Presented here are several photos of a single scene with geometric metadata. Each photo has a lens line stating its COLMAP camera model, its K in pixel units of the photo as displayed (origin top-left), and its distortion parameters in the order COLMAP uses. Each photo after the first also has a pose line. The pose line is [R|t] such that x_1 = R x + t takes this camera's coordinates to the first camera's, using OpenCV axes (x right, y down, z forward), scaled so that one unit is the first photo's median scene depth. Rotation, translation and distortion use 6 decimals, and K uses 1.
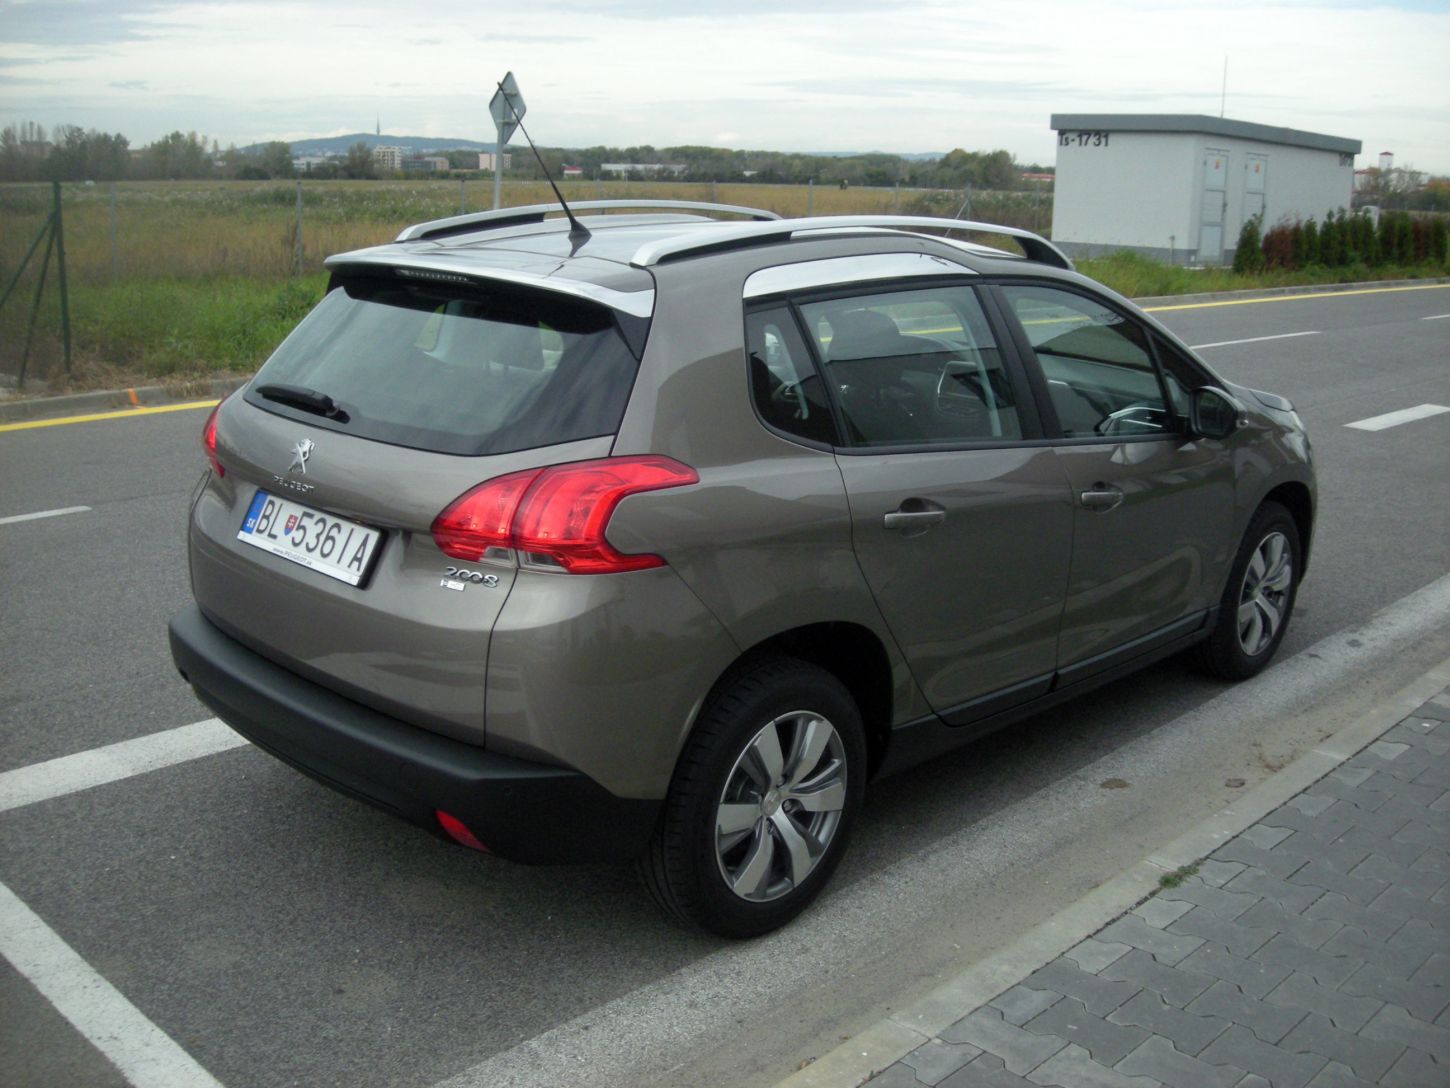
lens RADIAL K [[1486.0, 0, 725.0], [0, 1486.0, 544.0], [0, 0, 1]] dist [-0.197686, 0.156130]
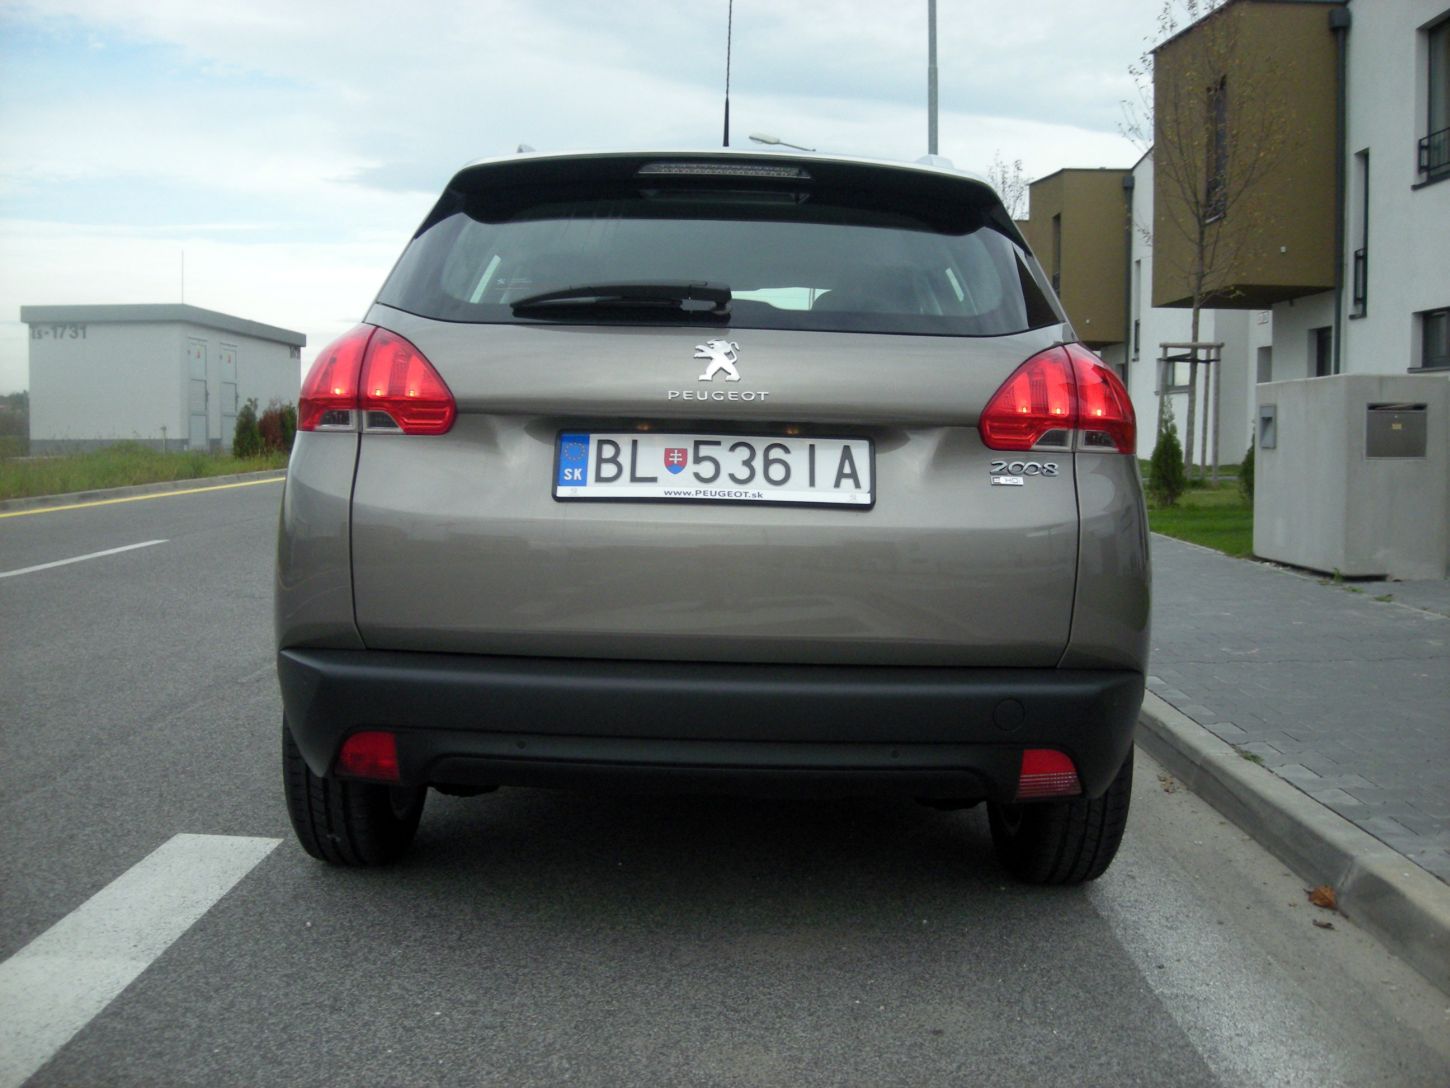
lens RADIAL K [[1486.0, 0, 725.0], [0, 1486.0, 544.0], [0, 0, 1]] dist [-0.197686, 0.156130]
pose [[0.732093, -0.070497, 0.677547, -0.604419], [0.169511, 0.982197, -0.080962, 0.071719], [-0.659777, 0.174123, 0.731010, 0.334932]]
